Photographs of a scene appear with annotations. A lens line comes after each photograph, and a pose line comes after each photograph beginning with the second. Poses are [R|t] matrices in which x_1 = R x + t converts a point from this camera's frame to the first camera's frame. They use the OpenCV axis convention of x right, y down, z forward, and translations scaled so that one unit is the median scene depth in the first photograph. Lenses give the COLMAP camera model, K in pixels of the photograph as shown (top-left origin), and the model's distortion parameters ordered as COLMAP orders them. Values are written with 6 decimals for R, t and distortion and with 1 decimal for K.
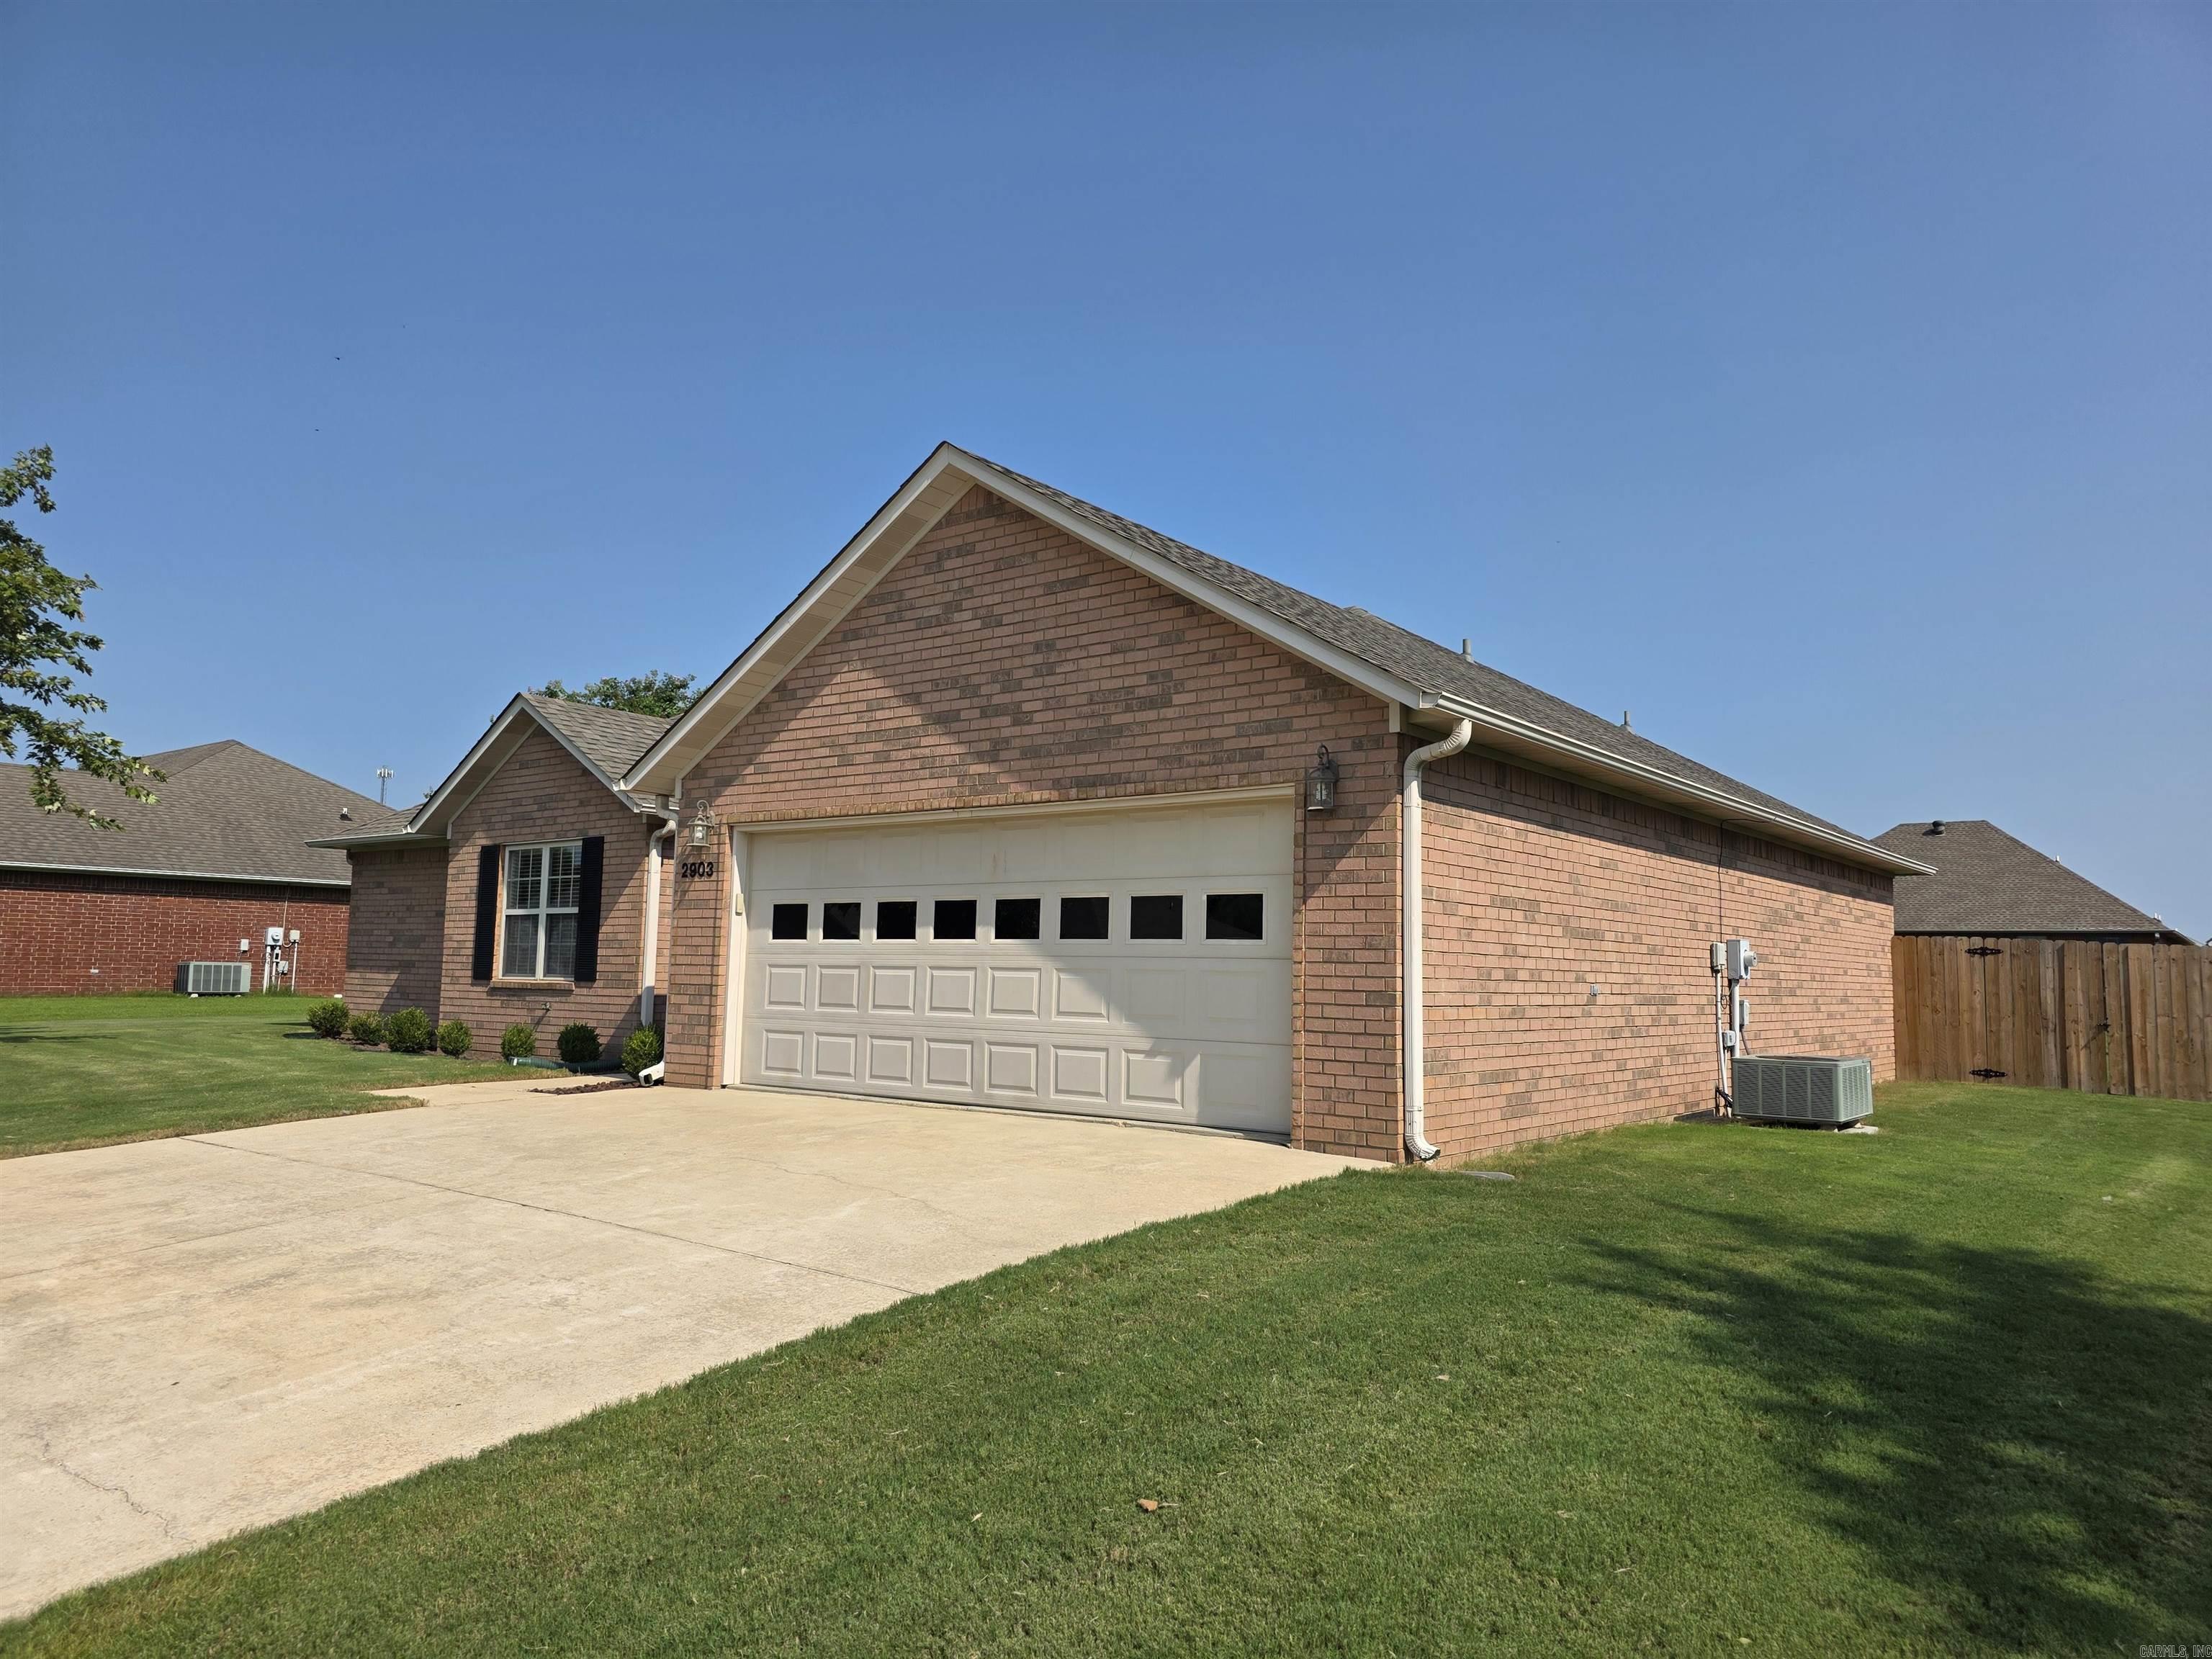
lens RADIAL K [[1489.9, 0, 1106.7], [0, 1489.9, 831.2], [0, 0, 1]] dist [0.004920, 0.000105]
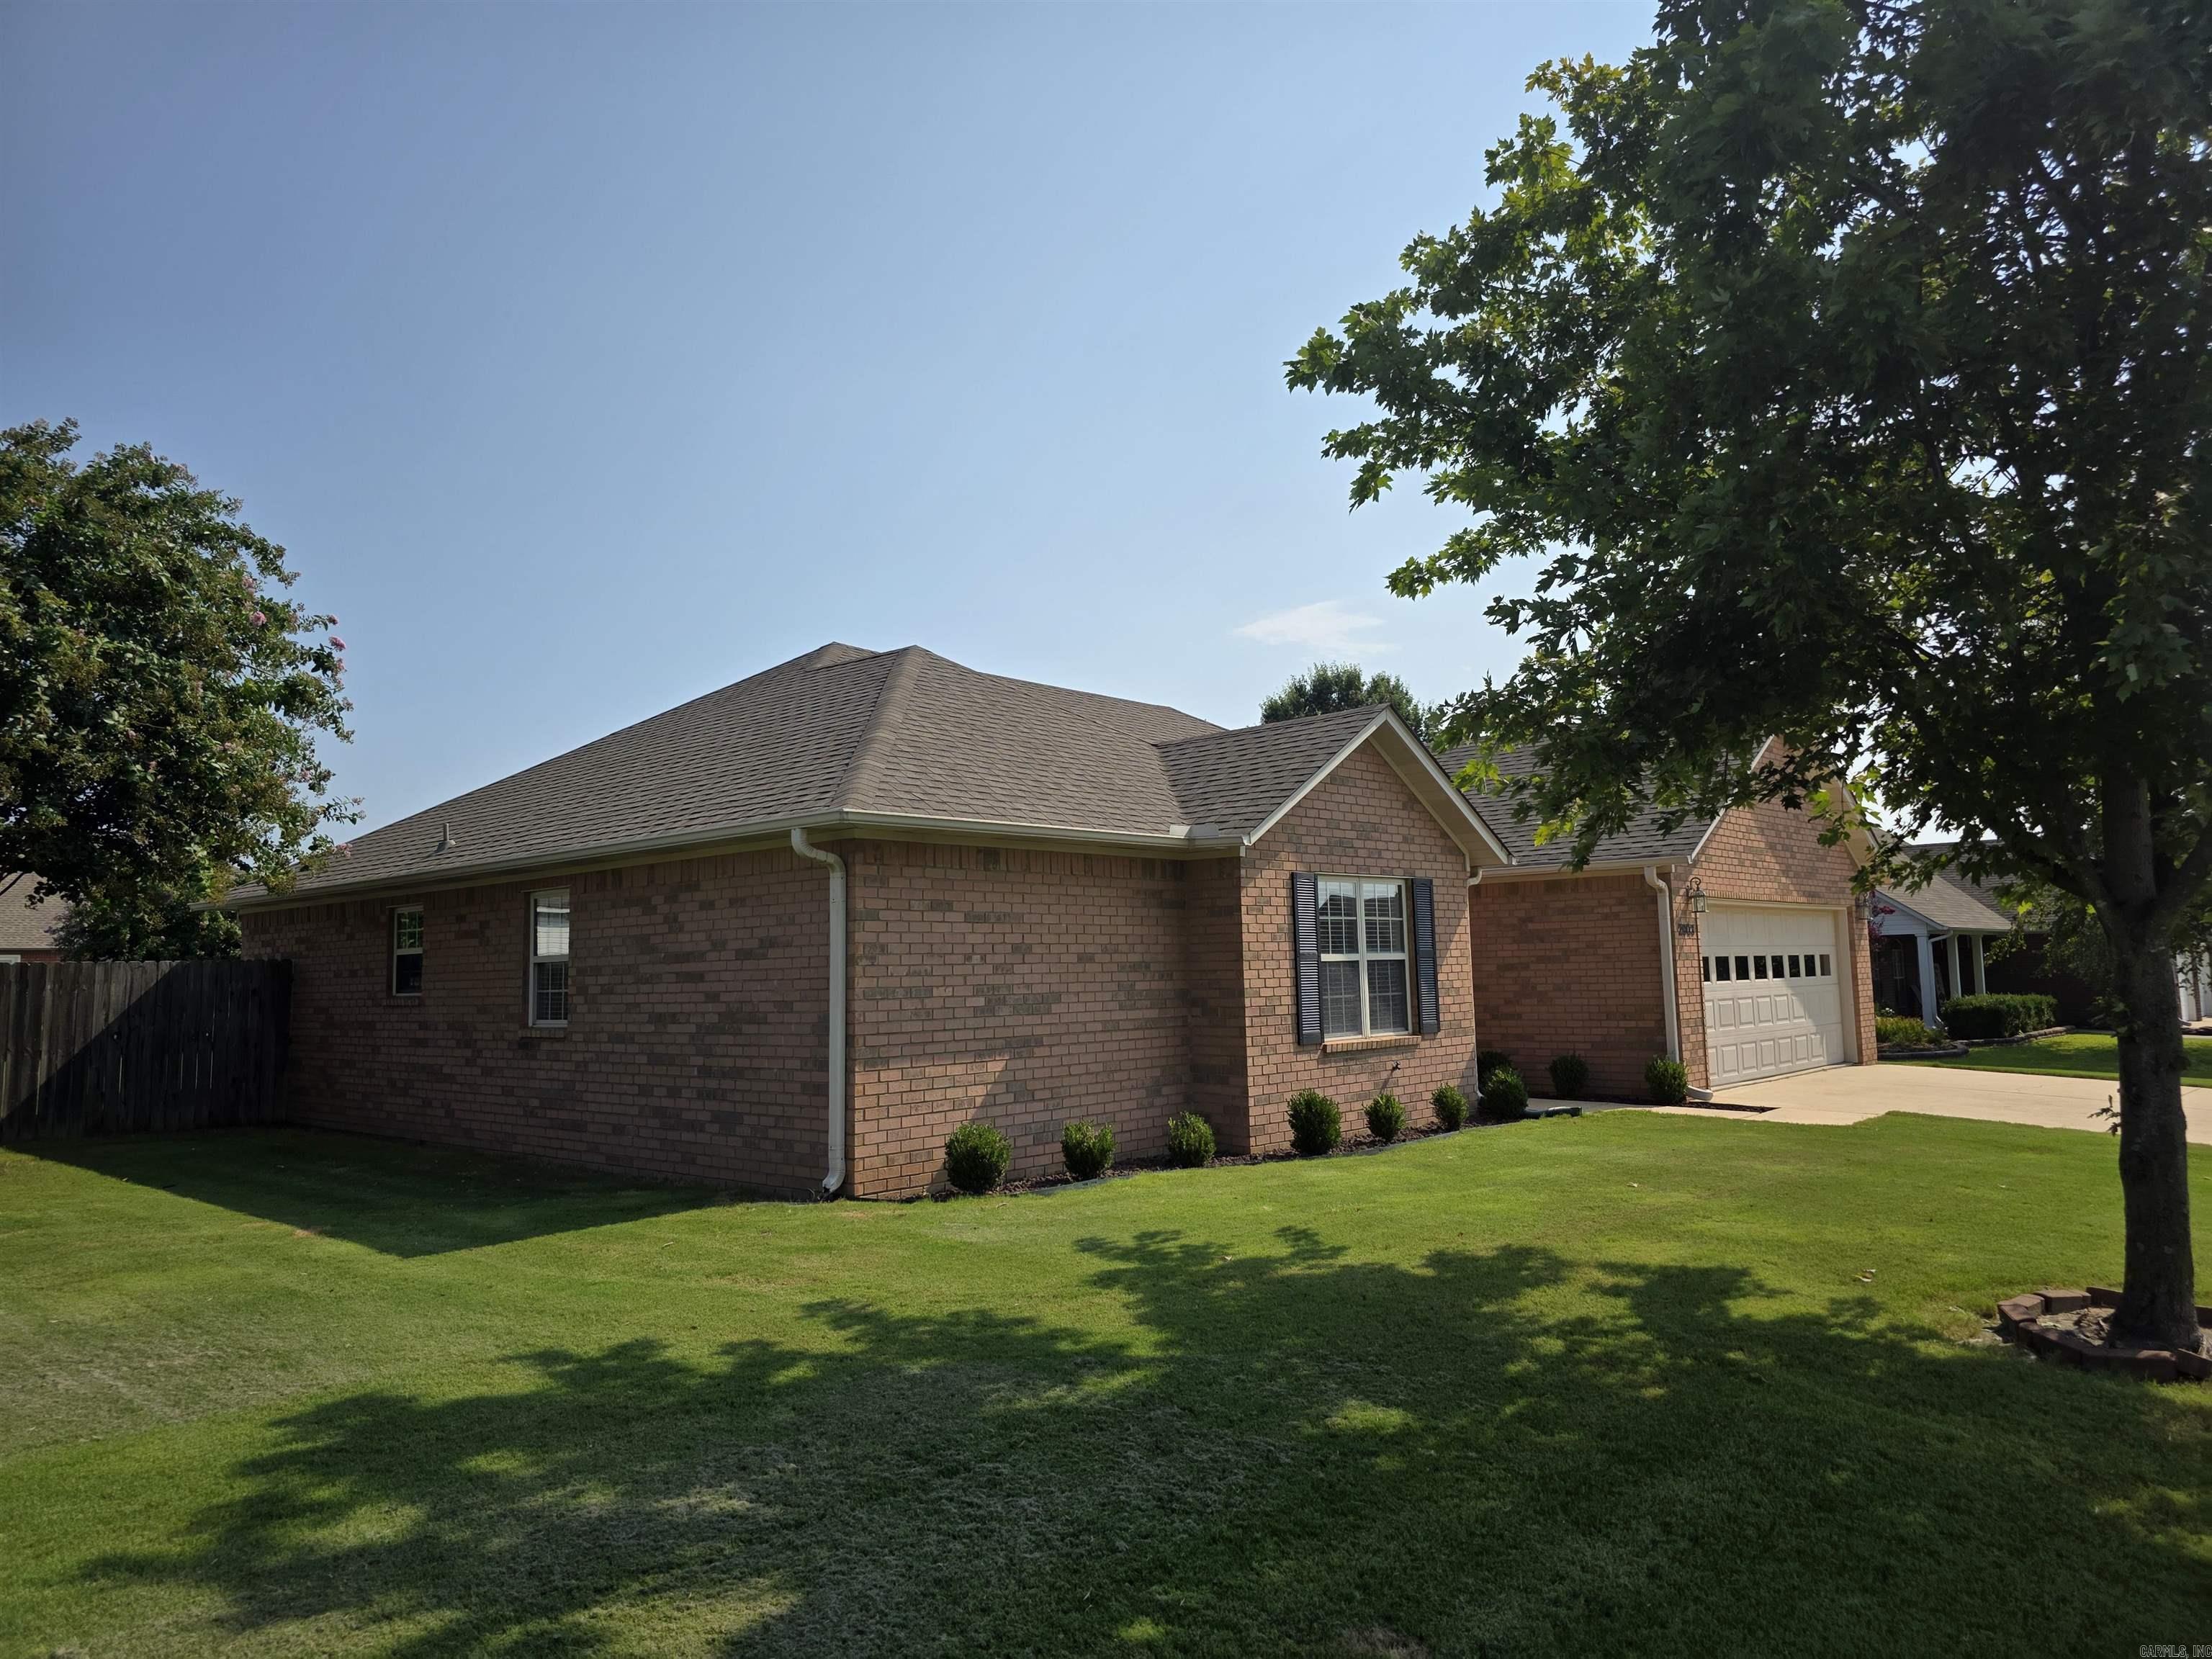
lens RADIAL K [[1489.9, 0, 1106.2], [0, 1489.9, 824.8], [0, 0, 1]] dist [0.004920, 0.000105]
pose [[0.089086, 0.086358, 0.992273, -1.243189], [-0.064162, 0.994663, -0.080806, 0.056452], [-0.993955, -0.056468, 0.094151, 1.065678]]
